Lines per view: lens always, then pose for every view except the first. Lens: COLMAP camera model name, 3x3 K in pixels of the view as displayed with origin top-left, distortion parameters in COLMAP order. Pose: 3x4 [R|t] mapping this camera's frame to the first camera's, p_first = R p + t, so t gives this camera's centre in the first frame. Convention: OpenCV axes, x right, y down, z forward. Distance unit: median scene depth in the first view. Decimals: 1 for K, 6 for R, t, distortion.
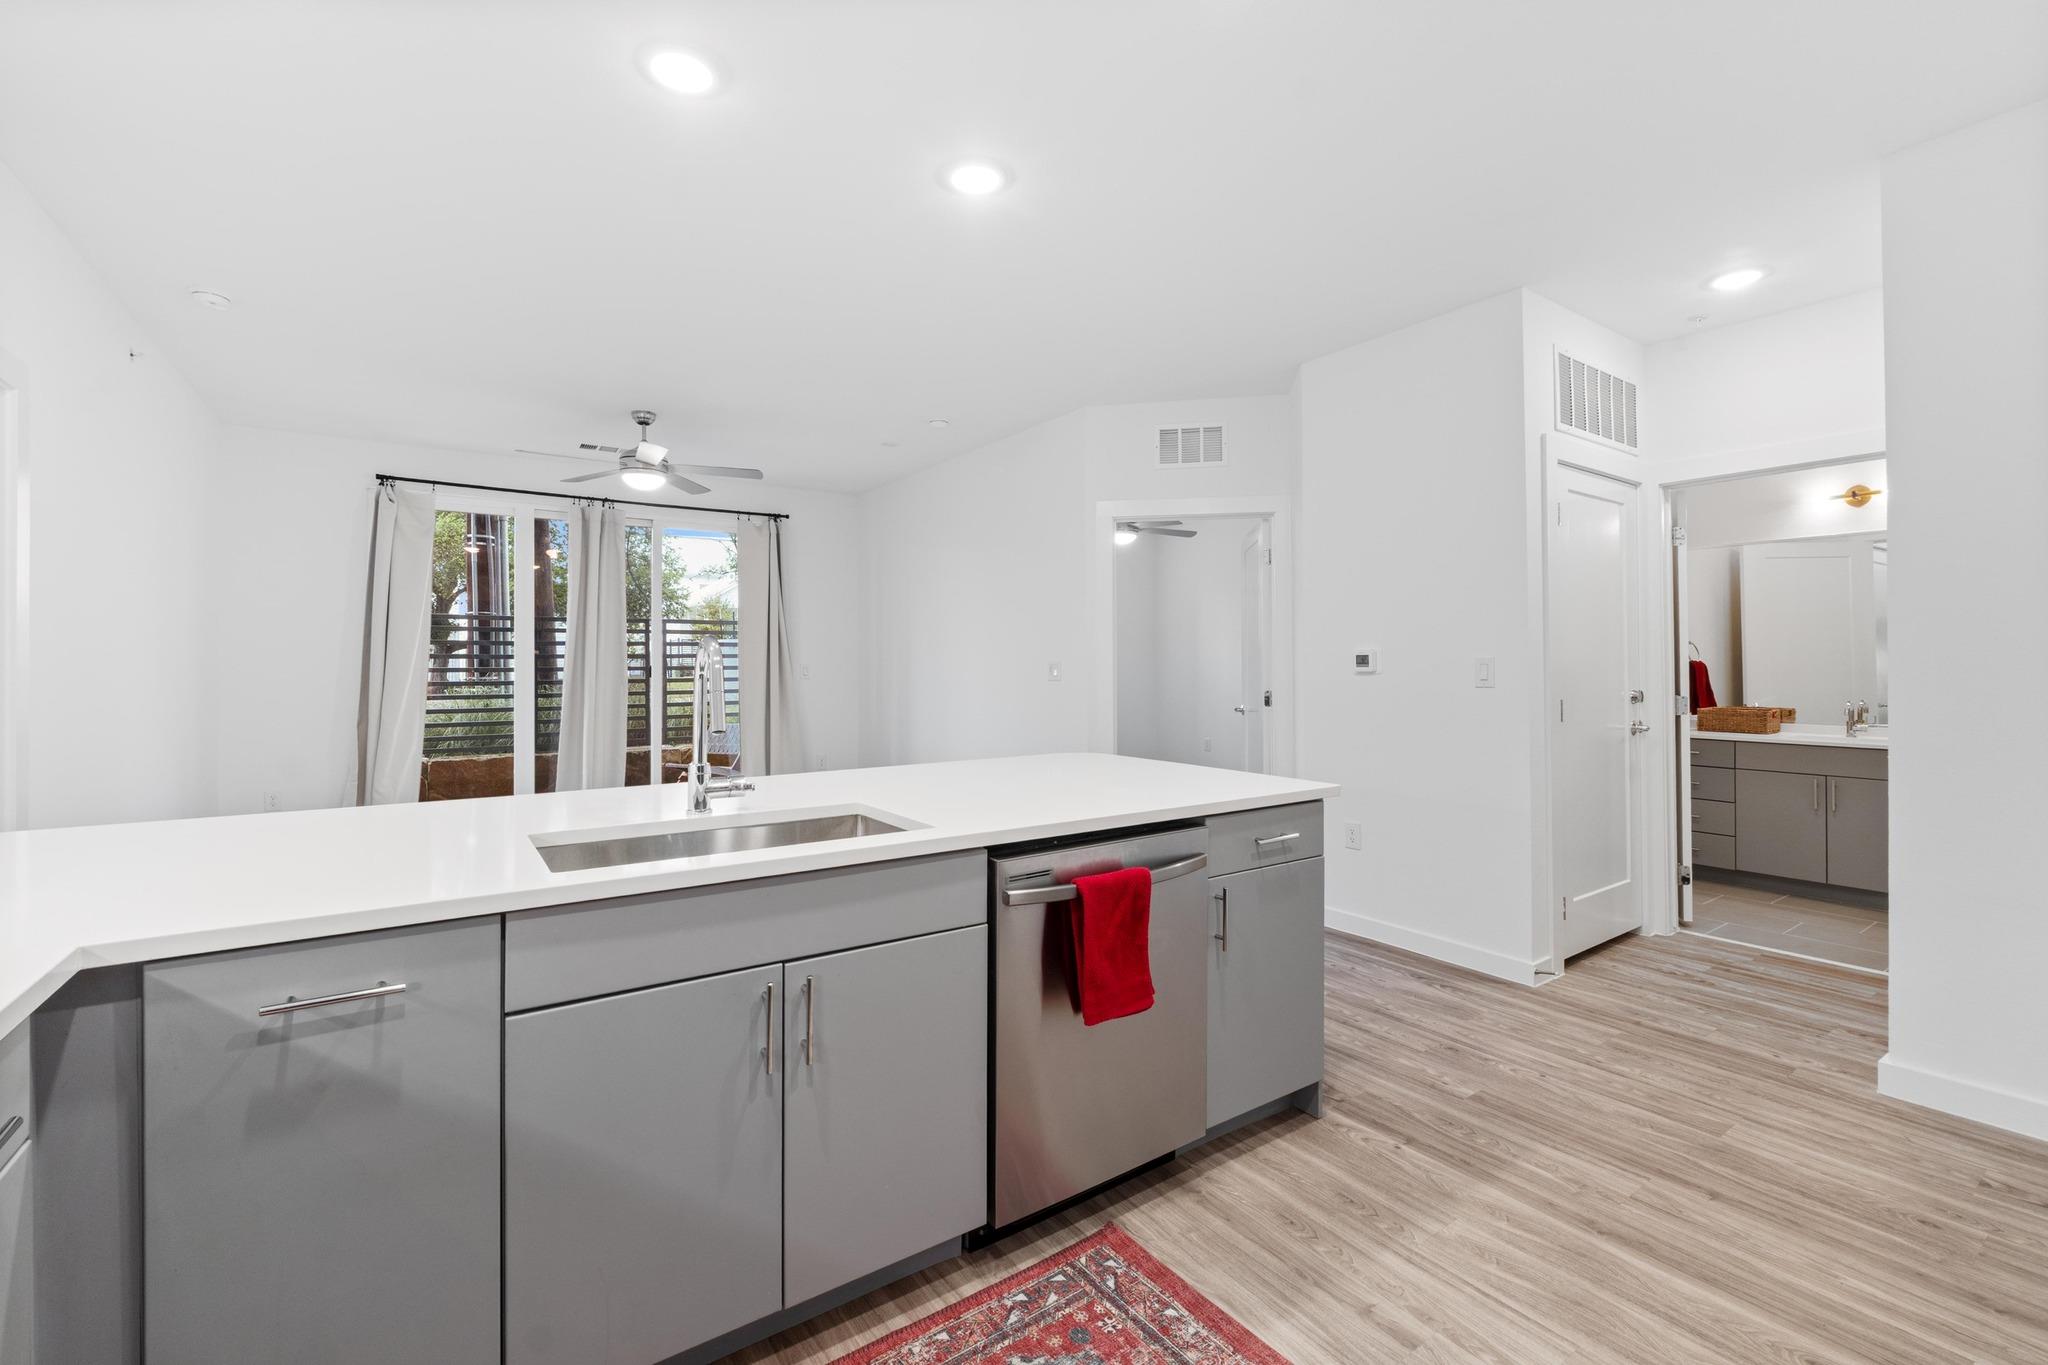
lens RADIAL K [[878.2, 0, 1021.4], [0, 878.2, 657.1], [0, 0, 1]] dist [-0.002528, 0.000051]
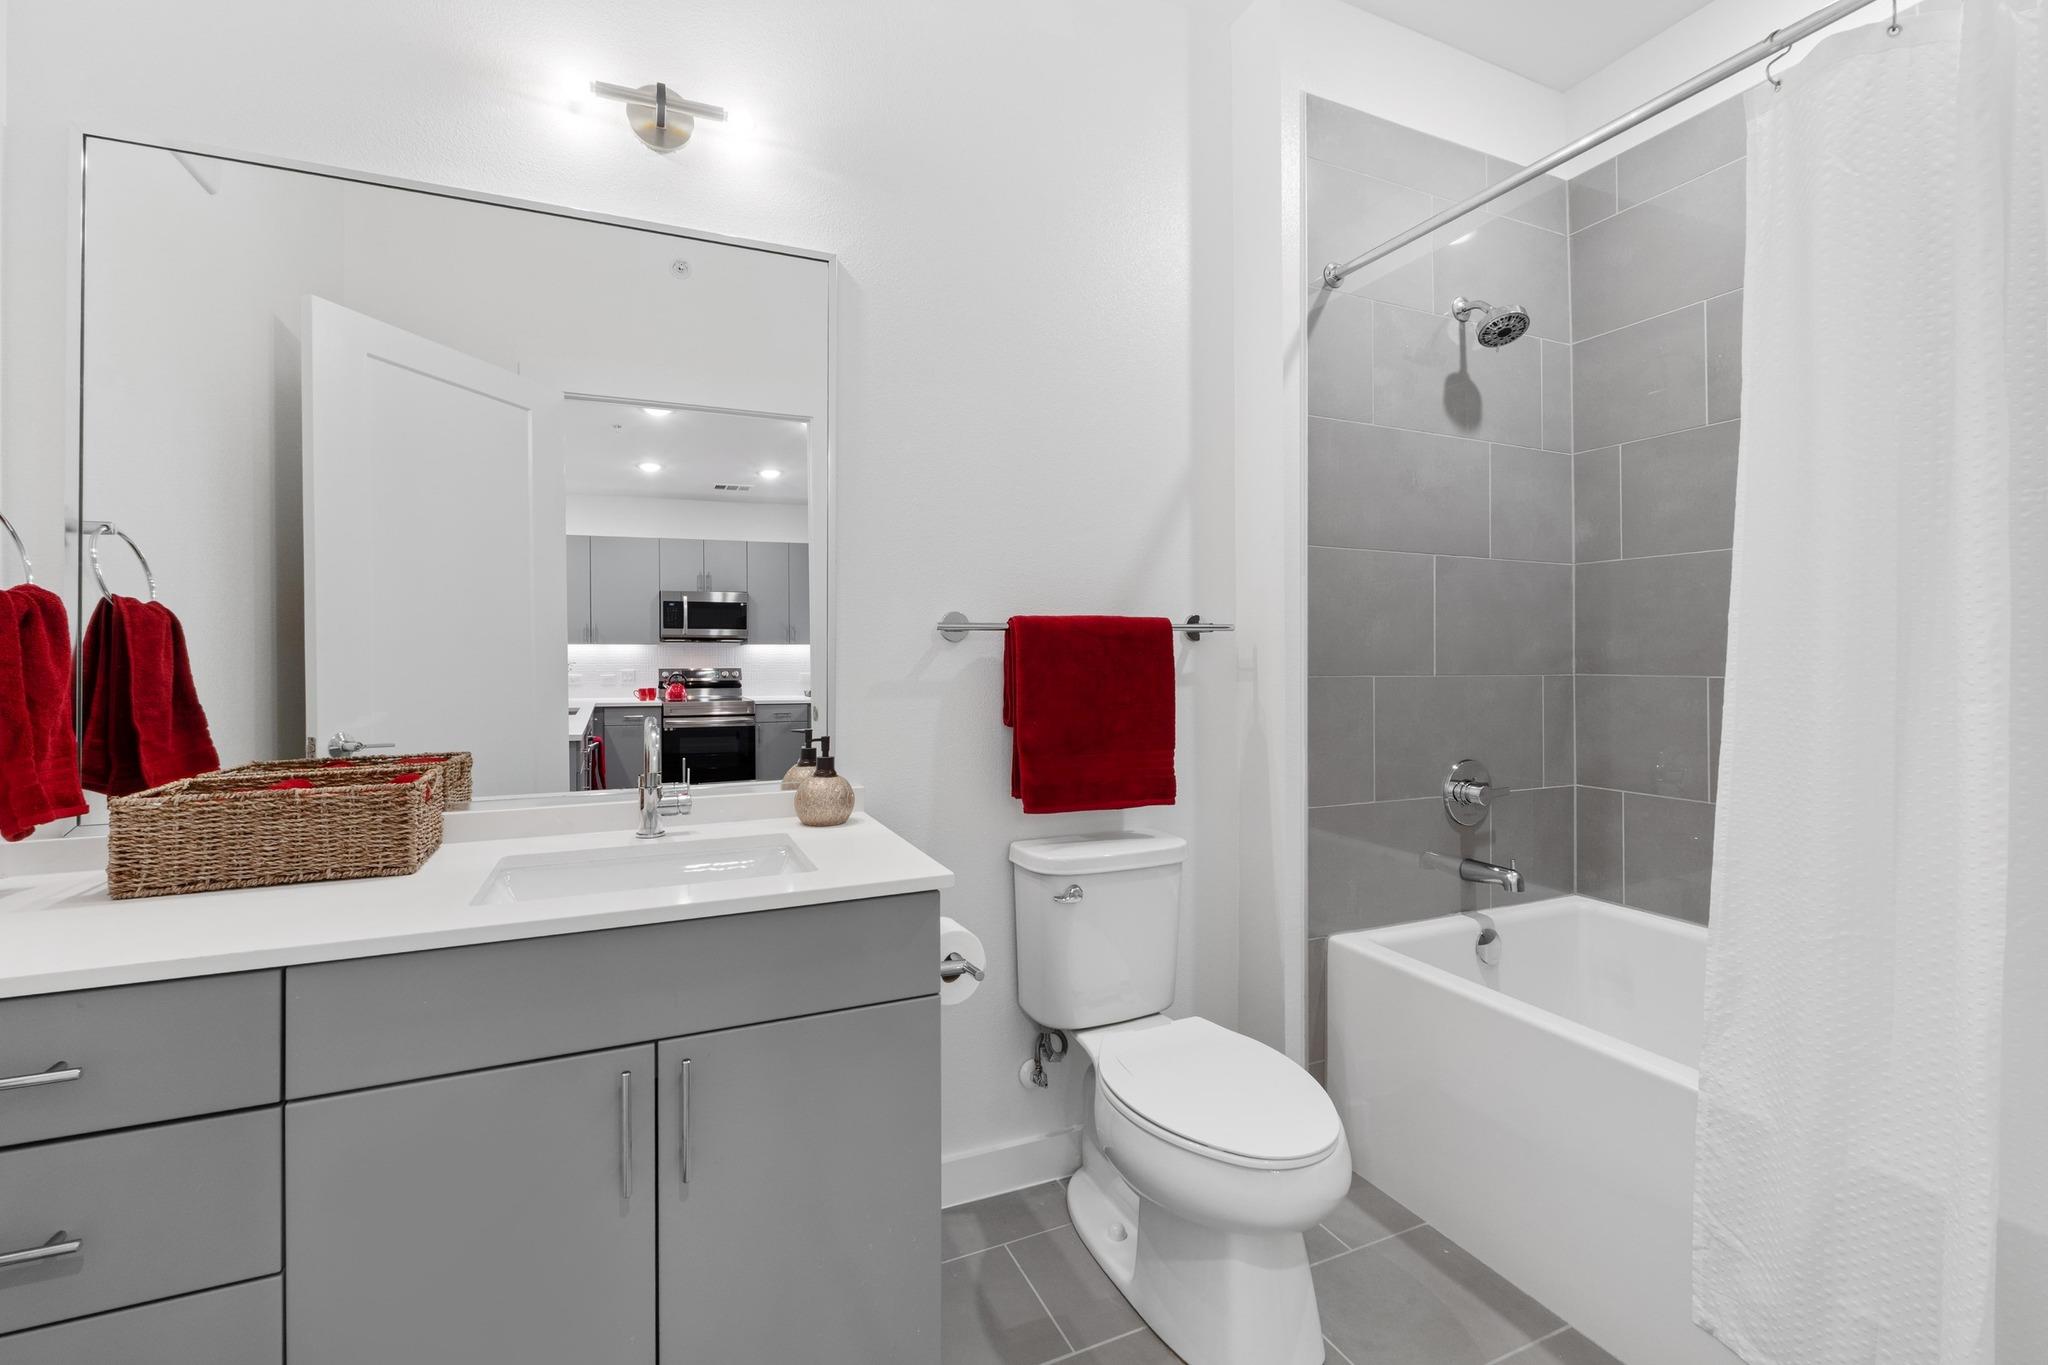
lens RADIAL K [[878.2, 0, 1021.4], [0, 878.2, 657.1], [0, 0, 1]] dist [-0.002528, 0.000051]
pose [[0.186854, 0.000370, 0.982388, 0.571699], [-0.005194, 0.999986, 0.000611, 0.020145], [-0.982374, -0.005216, 0.186854, 0.703070]]
